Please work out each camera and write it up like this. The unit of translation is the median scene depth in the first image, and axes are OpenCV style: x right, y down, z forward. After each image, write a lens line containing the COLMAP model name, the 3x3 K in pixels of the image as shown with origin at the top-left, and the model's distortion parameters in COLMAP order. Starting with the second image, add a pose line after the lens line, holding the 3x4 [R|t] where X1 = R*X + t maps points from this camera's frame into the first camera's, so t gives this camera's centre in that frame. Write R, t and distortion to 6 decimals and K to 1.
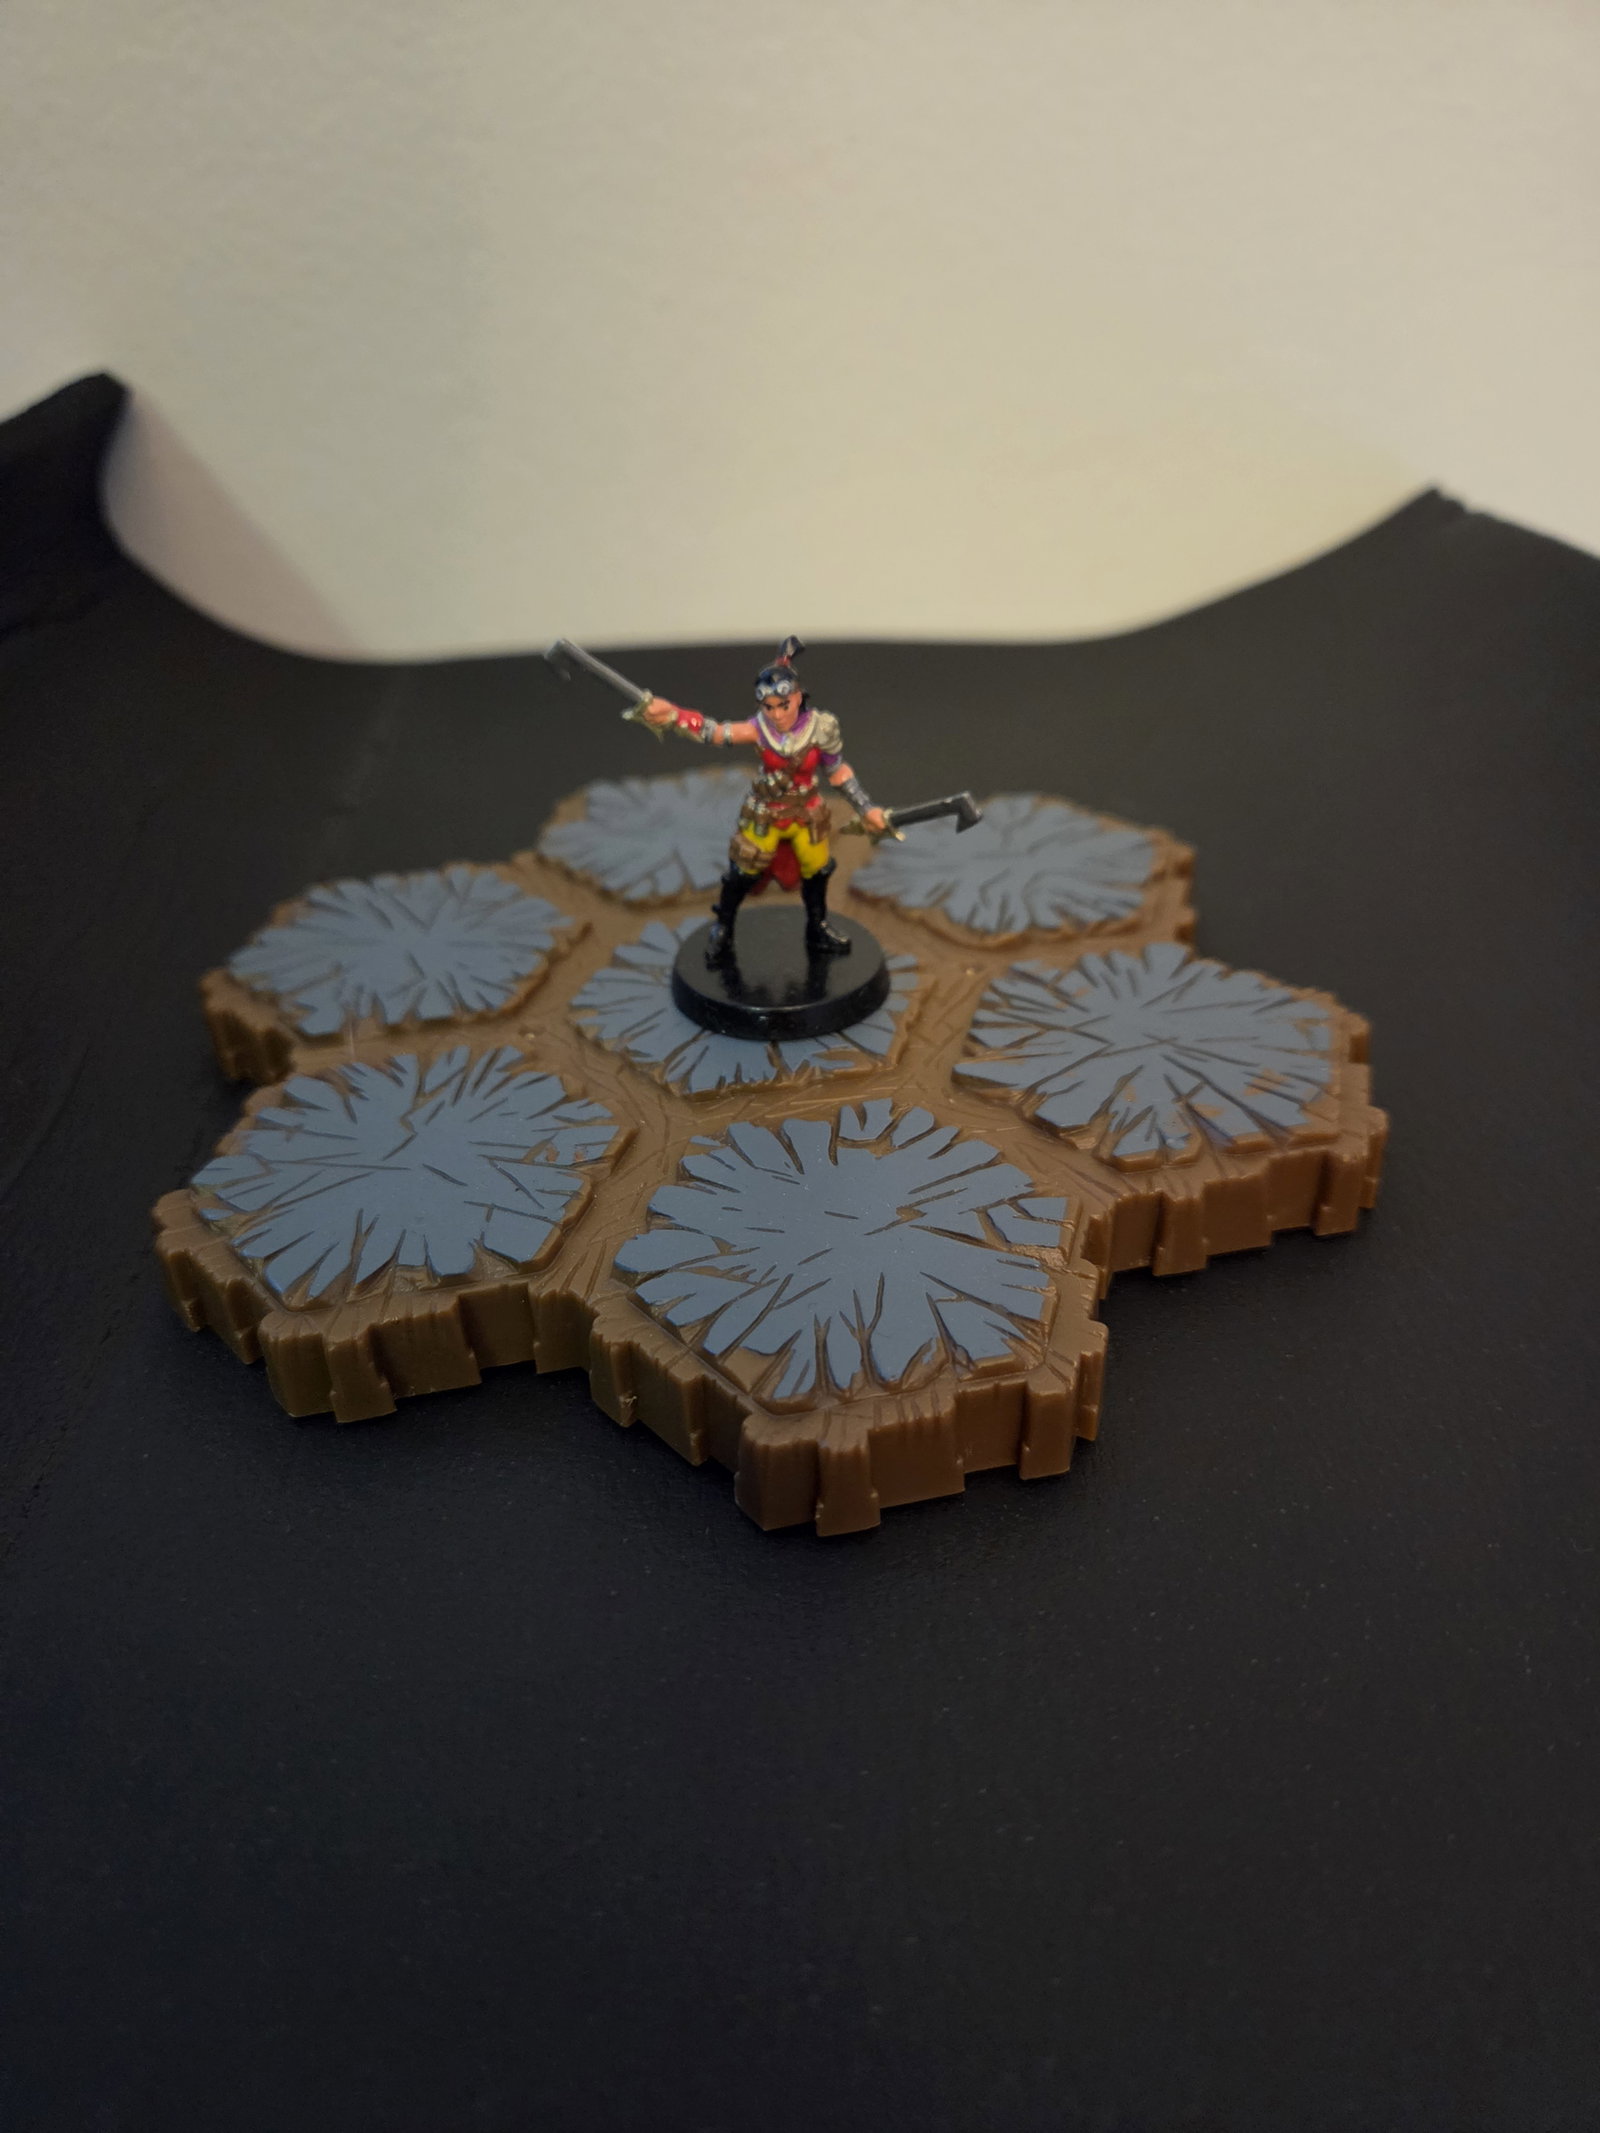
lens RADIAL K [[1443.3, 0, 780.4], [0, 1443.3, 1060.0], [0, 0, 1]] dist [-0.007798, -0.027931]
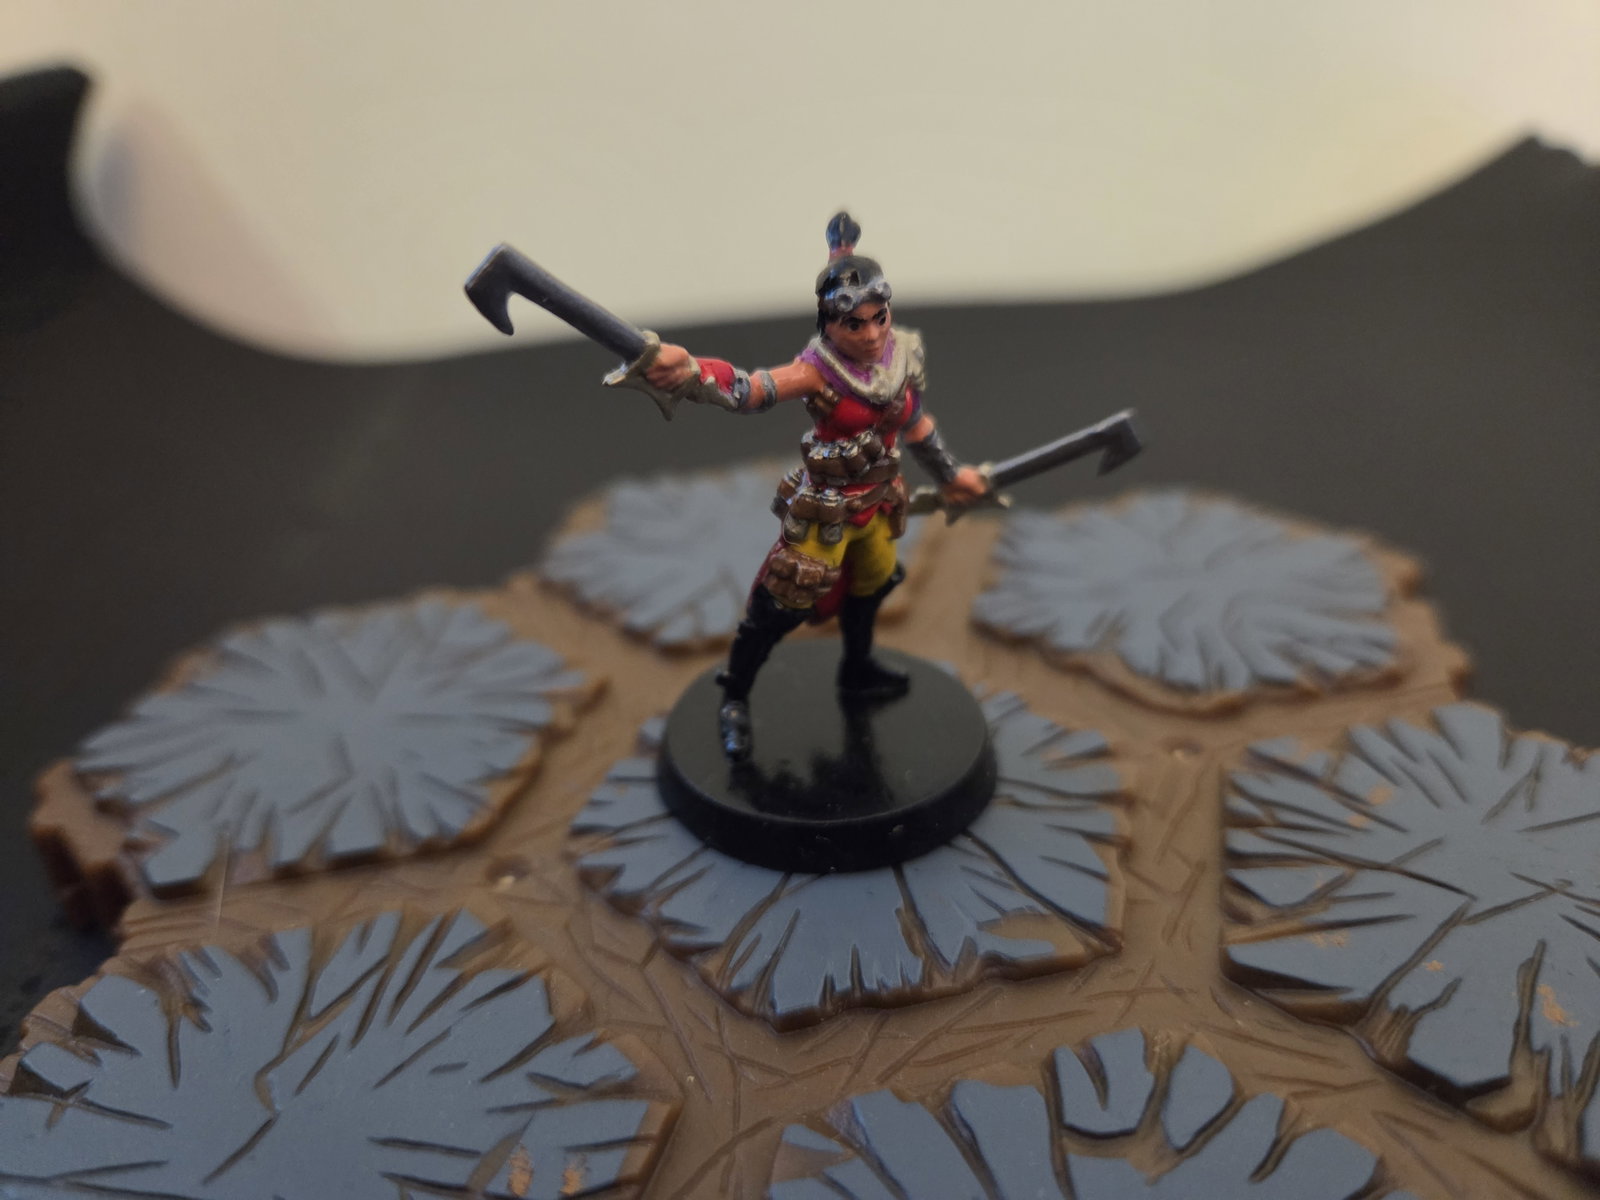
lens RADIAL K [[1148.6, 0, 793.8], [0, 1148.6, 650.3], [0, 0, 1]] dist [-0.070603, 0.002162]
pose [[0.999868, -0.014068, 0.008145, -0.056950], [0.014495, 0.998376, -0.055086, -0.094924], [-0.007356, 0.055197, 0.998448, 0.550776]]
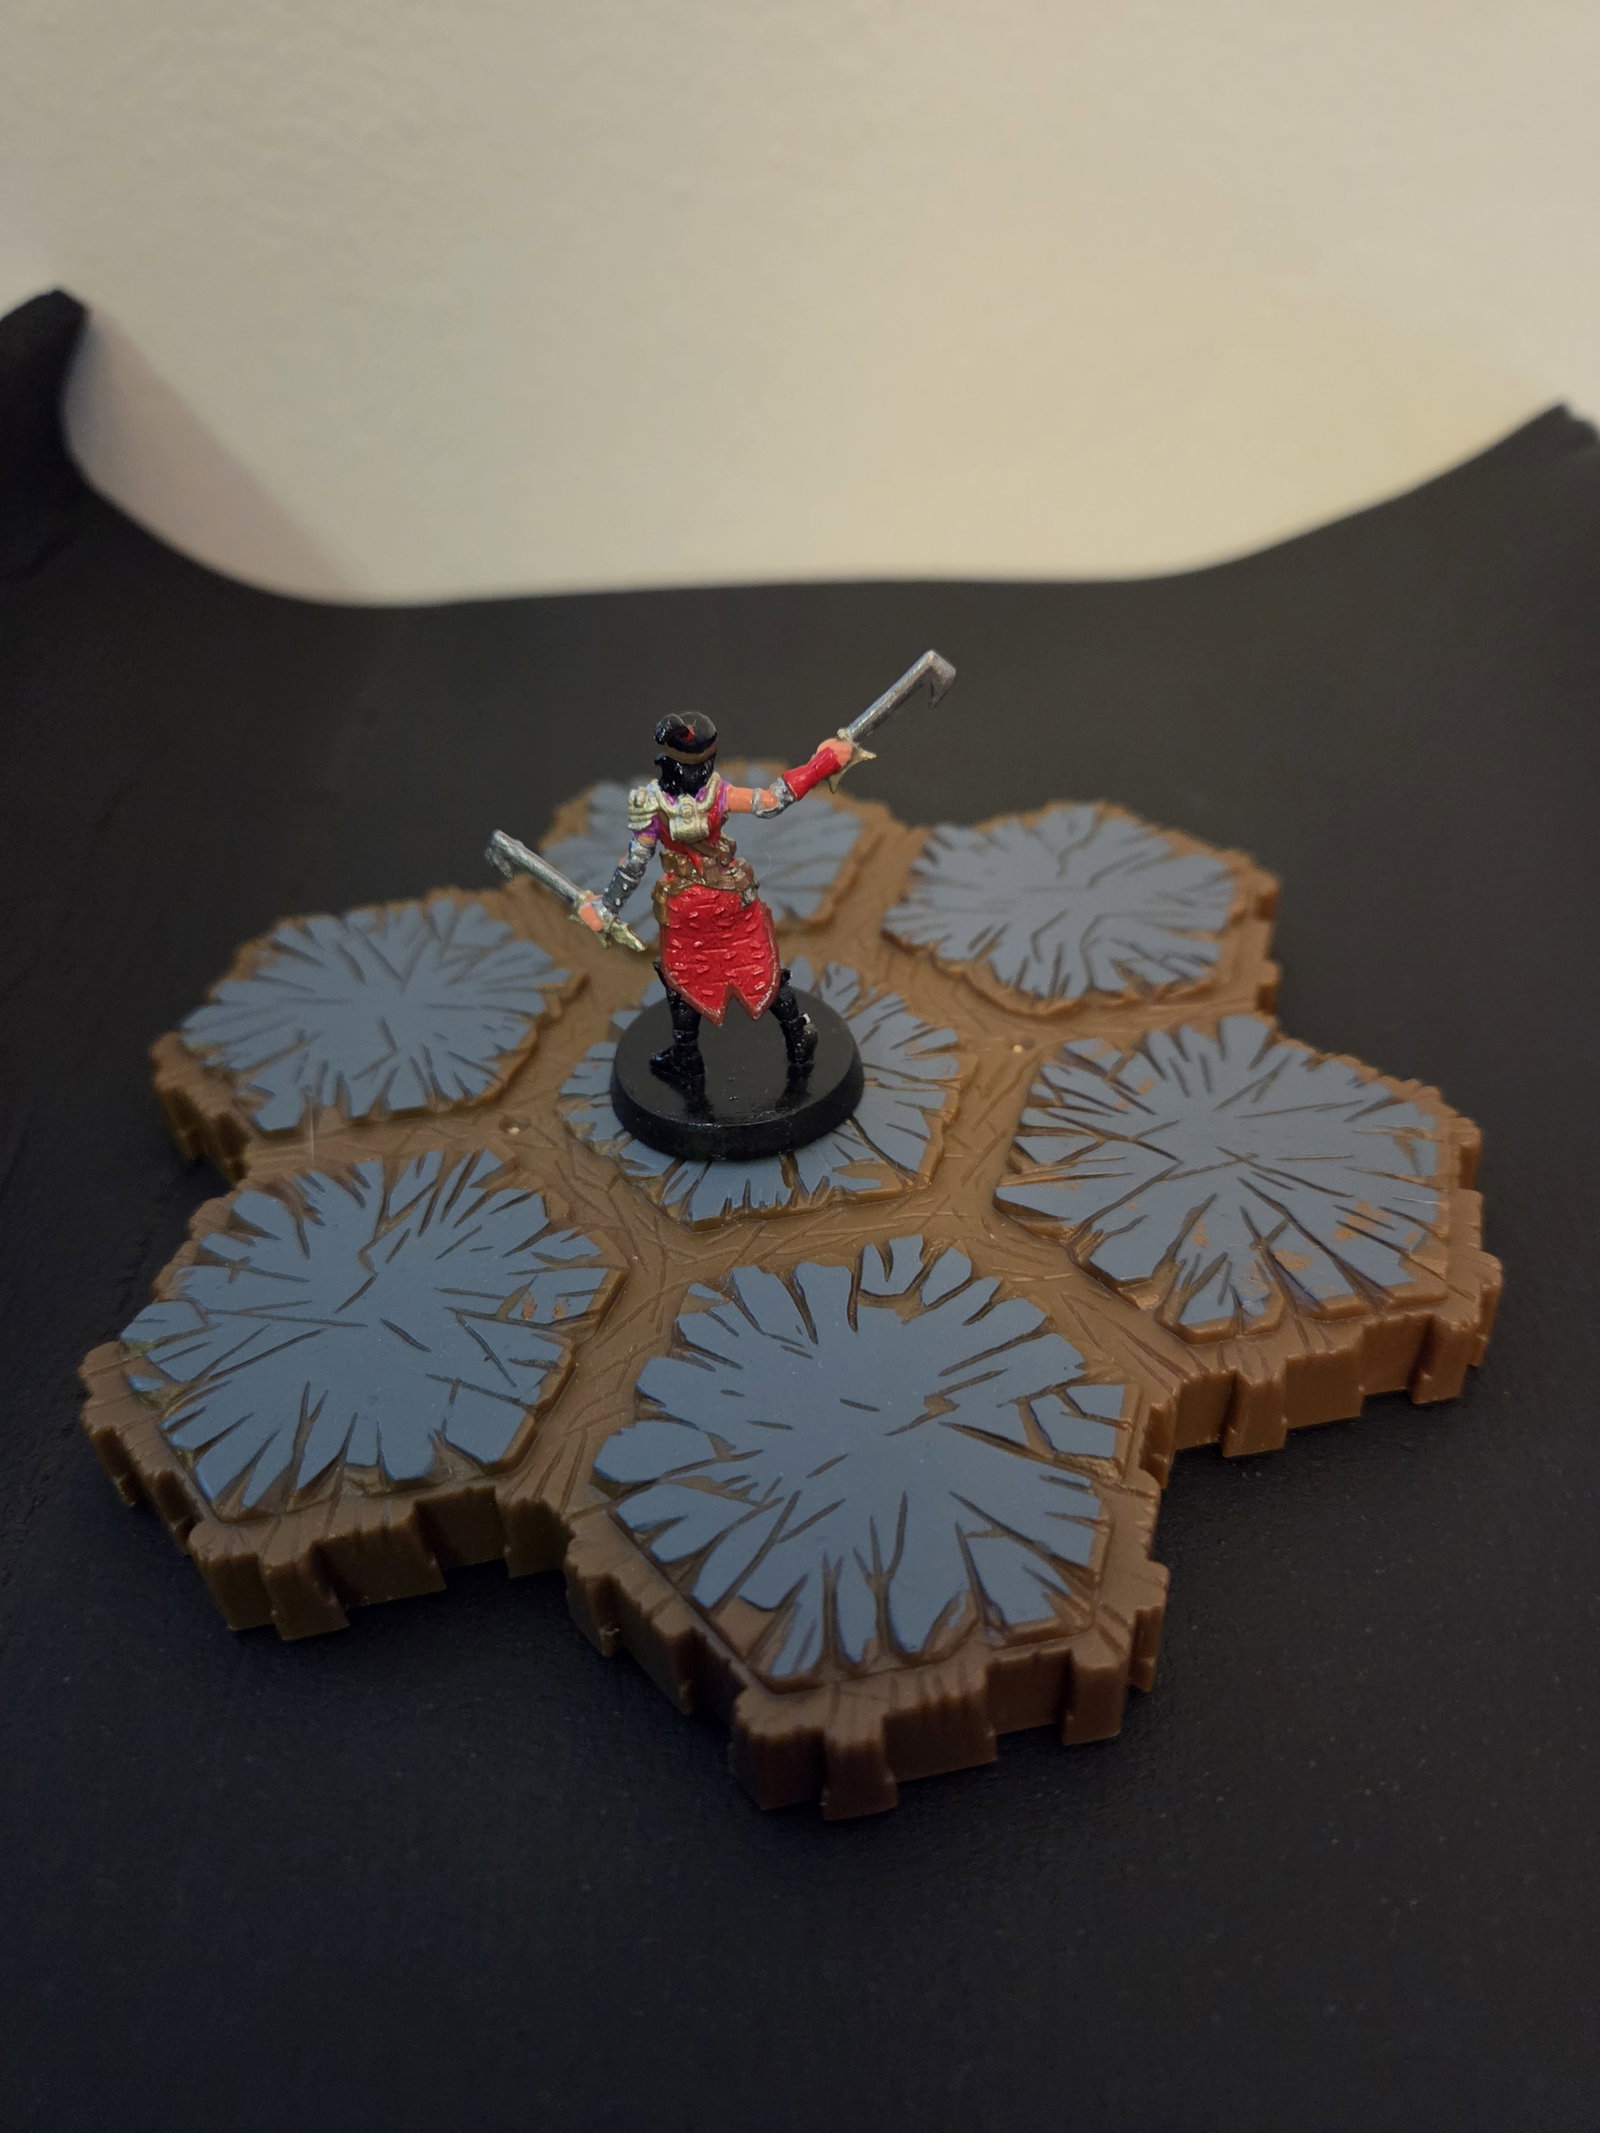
lens RADIAL K [[1471.7, 0, 786.5], [0, 1471.7, 1017.1], [0, 0, 1]] dist [-0.005370, -0.004225]
pose [[0.999527, 0.006626, -0.030043, 0.021045], [-0.004489, 0.997491, 0.070645, -0.163695], [0.030435, -0.070477, 0.997049, 0.126136]]
